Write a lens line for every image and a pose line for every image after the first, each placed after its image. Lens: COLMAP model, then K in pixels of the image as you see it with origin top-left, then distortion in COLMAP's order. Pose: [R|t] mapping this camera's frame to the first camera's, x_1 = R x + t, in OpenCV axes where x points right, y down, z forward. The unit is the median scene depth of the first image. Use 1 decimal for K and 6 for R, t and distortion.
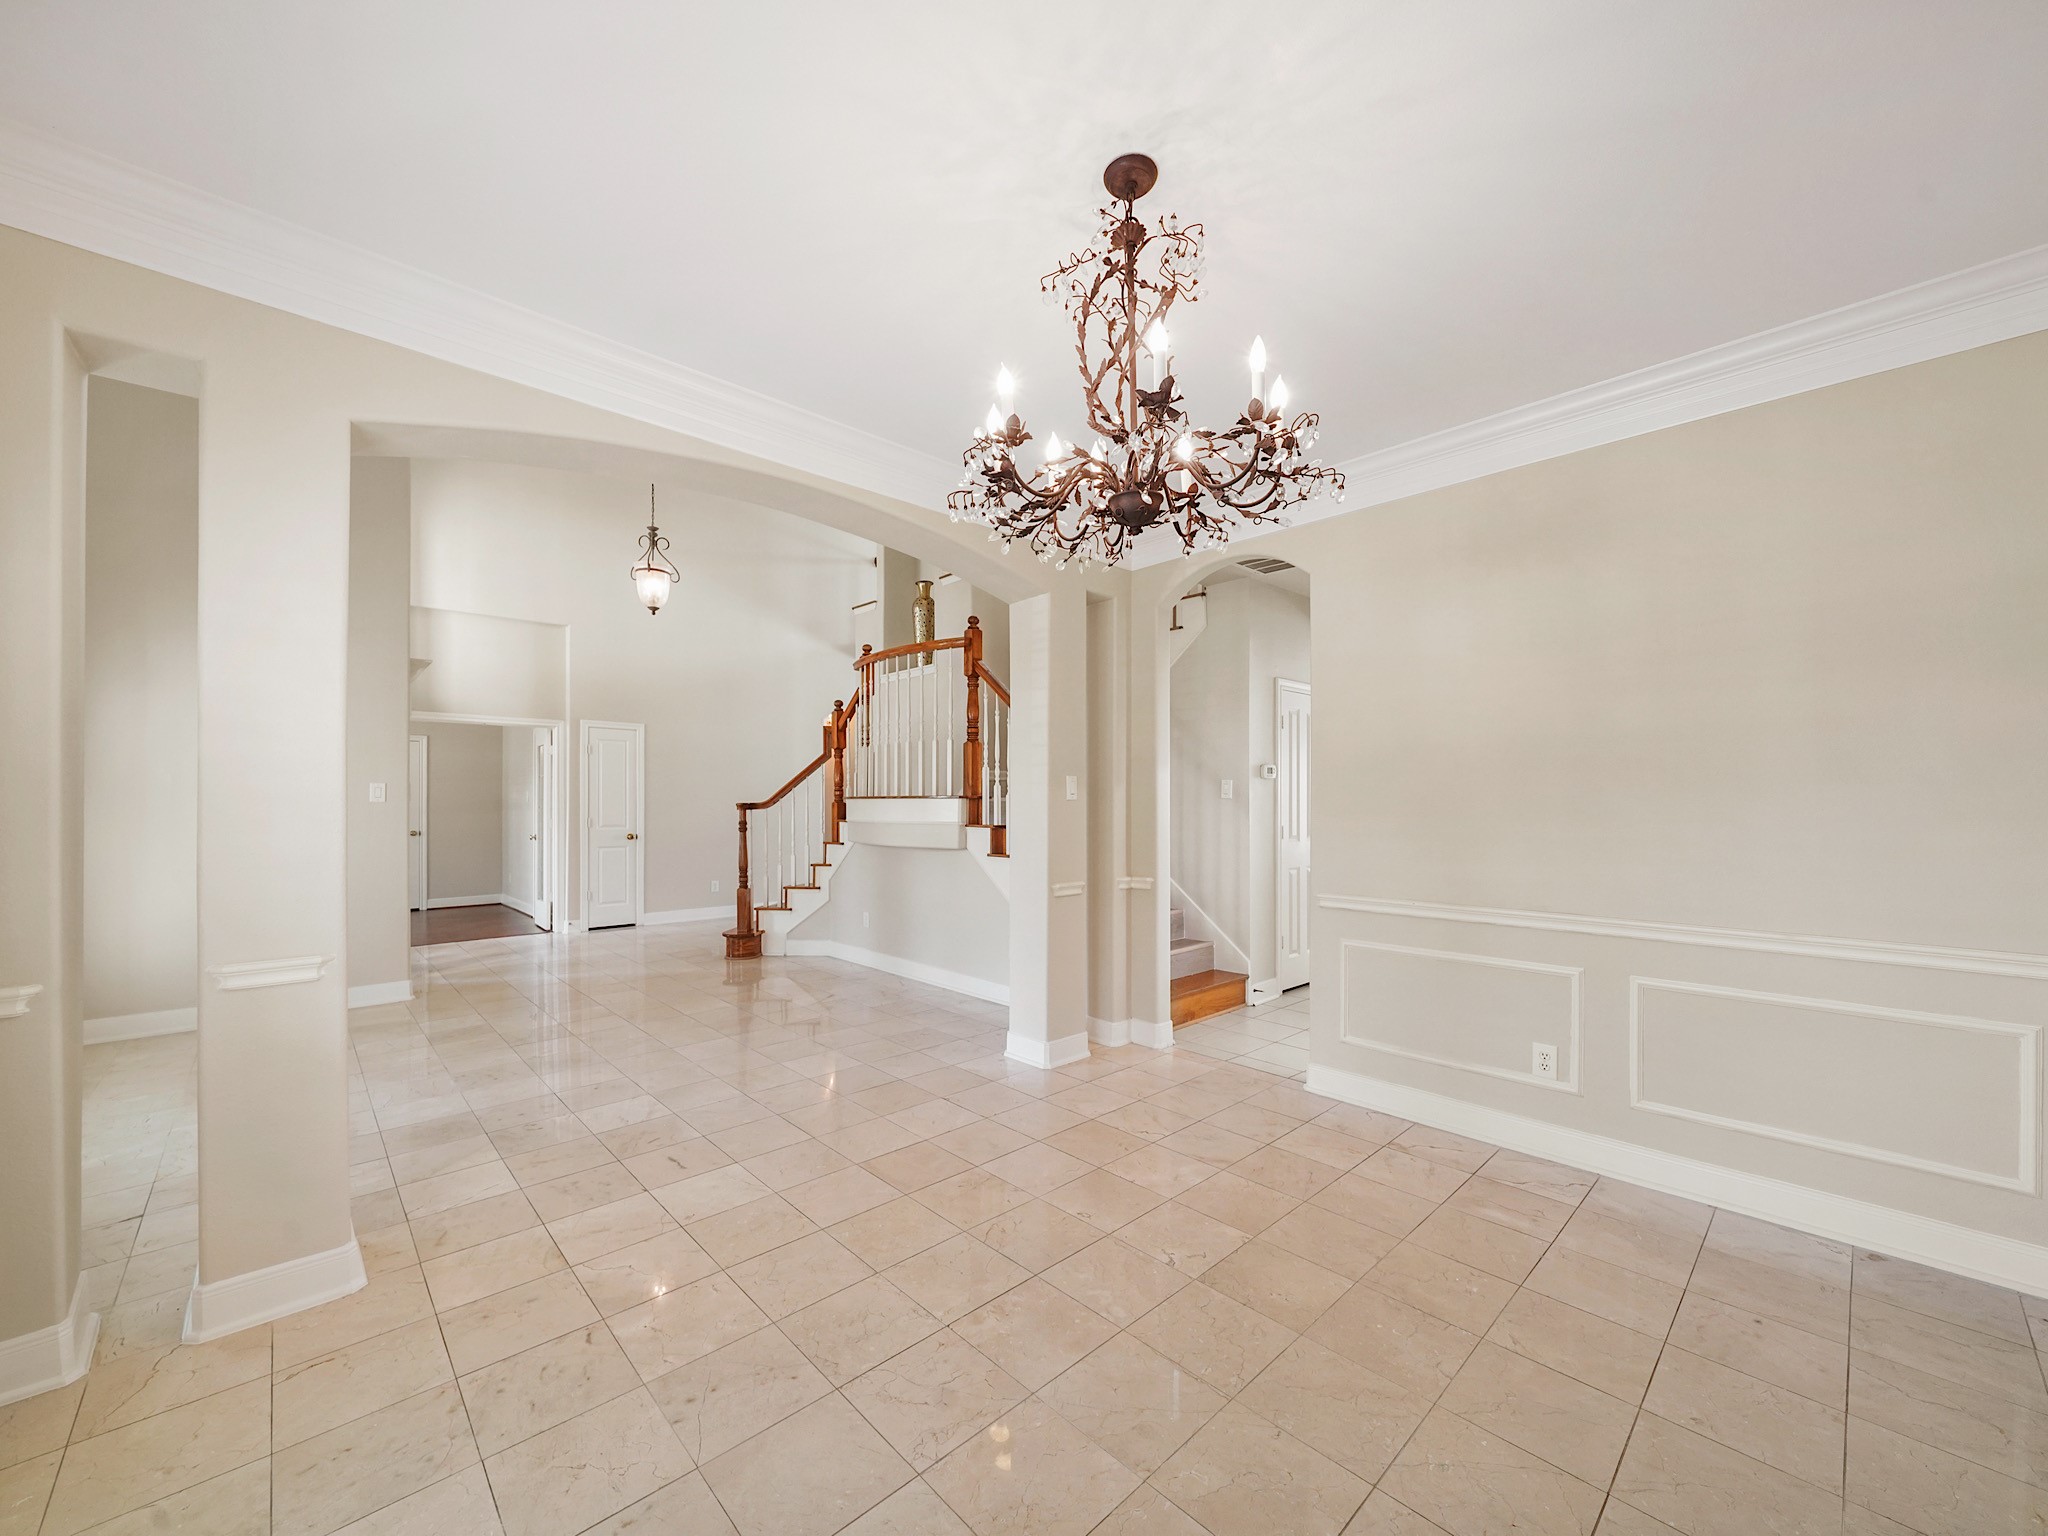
lens RADIAL K [[797.8, 0, 1025.5], [0, 797.8, 801.8], [0, 0, 1]] dist [-0.000732, -0.000177]
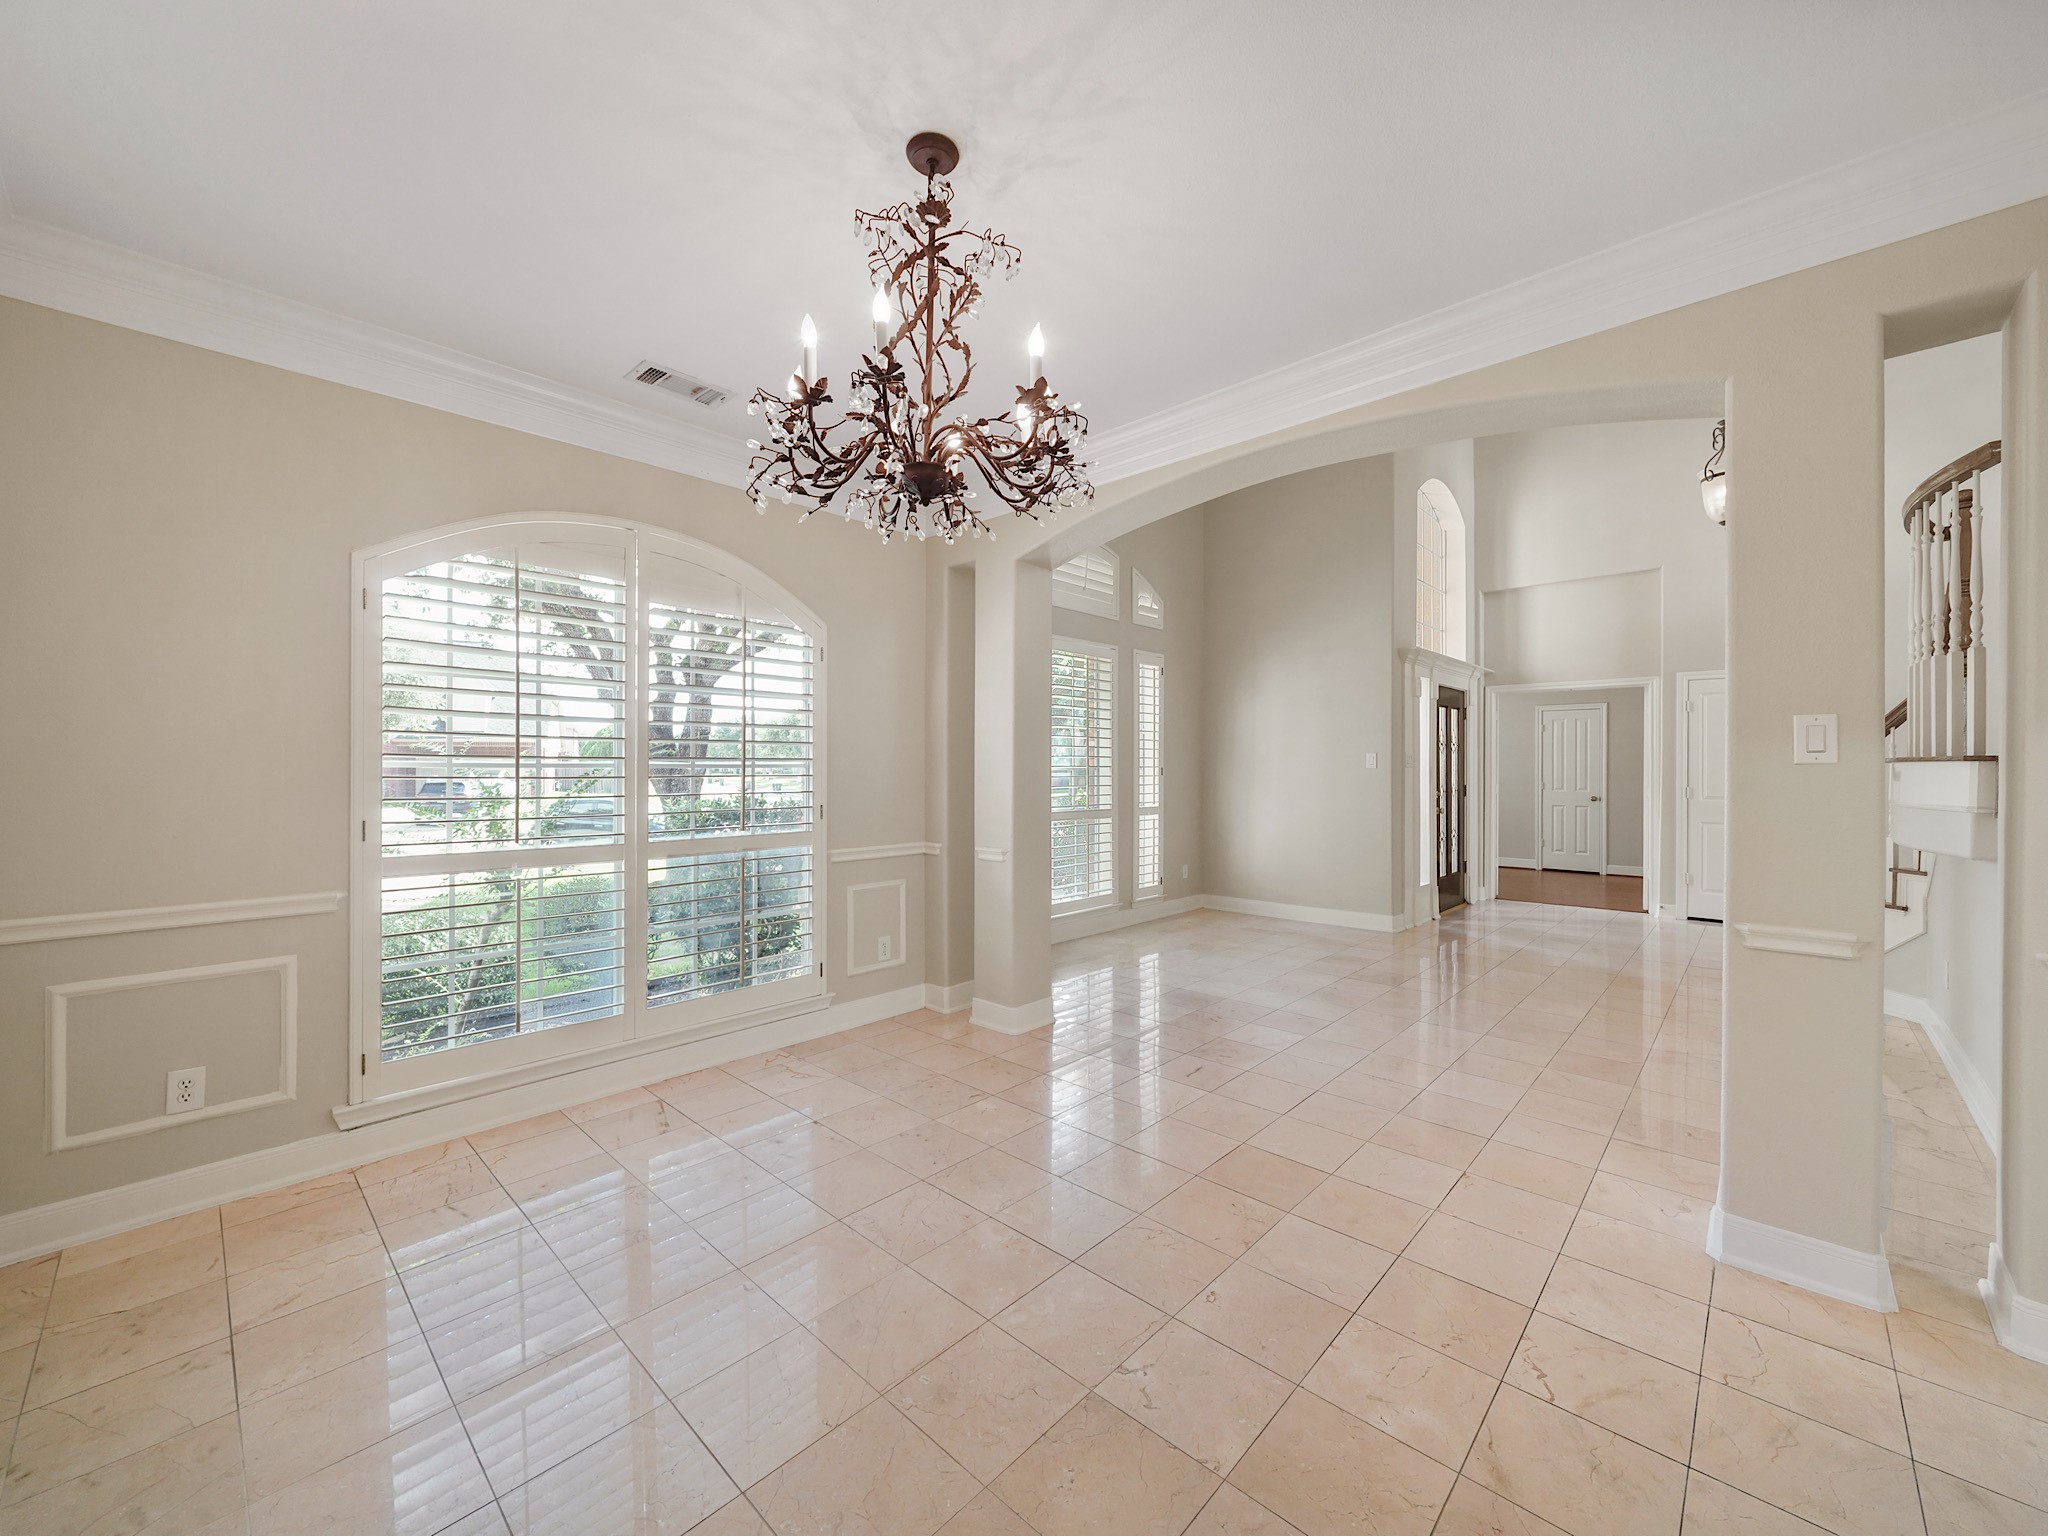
lens RADIAL K [[797.8, 0, 1014.8], [0, 797.8, 767.4], [0, 0, 1]] dist [-0.000732, -0.000177]
pose [[0.058210, -0.001339, -0.998303, 0.537344], [0.000115, 0.999999, -0.001335, 0.000644], [0.998304, -0.000037, 0.058210, 0.486352]]
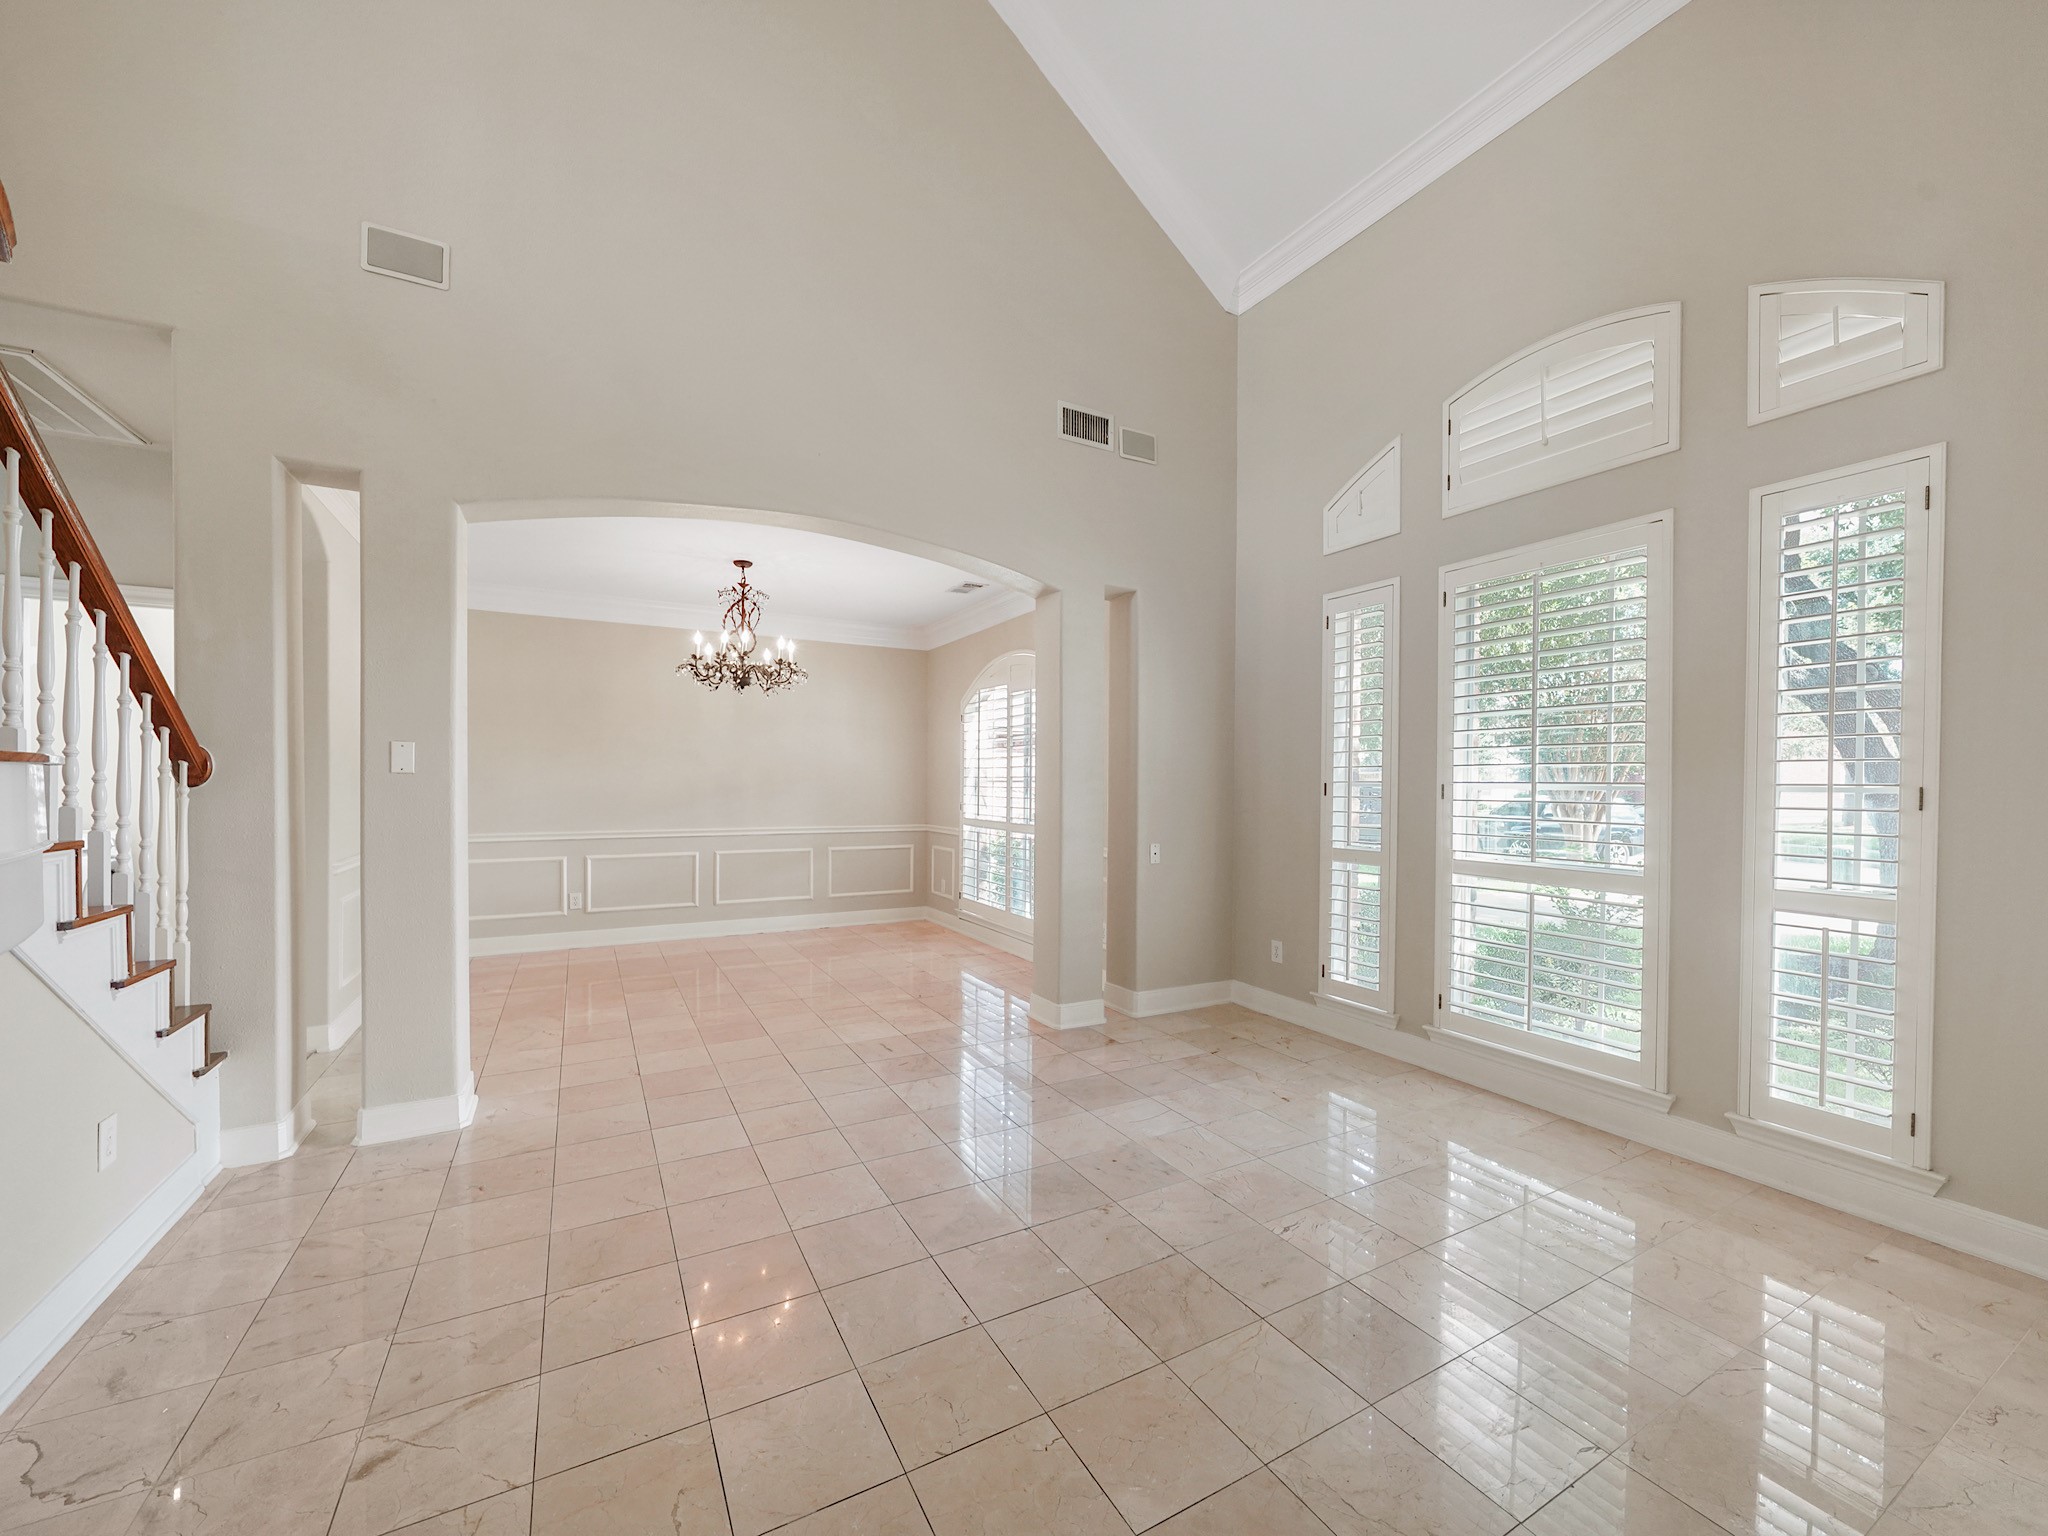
lens RADIAL K [[797.8, 0, 1024.8], [0, 797.8, 785.6], [0, 0, 1]] dist [-0.000732, -0.000177]
pose [[-0.970685, -0.008266, 0.240213, -0.721443], [-0.009010, 0.999957, -0.001996, 0.005831], [-0.240187, -0.004102, -0.970718, 1.654484]]
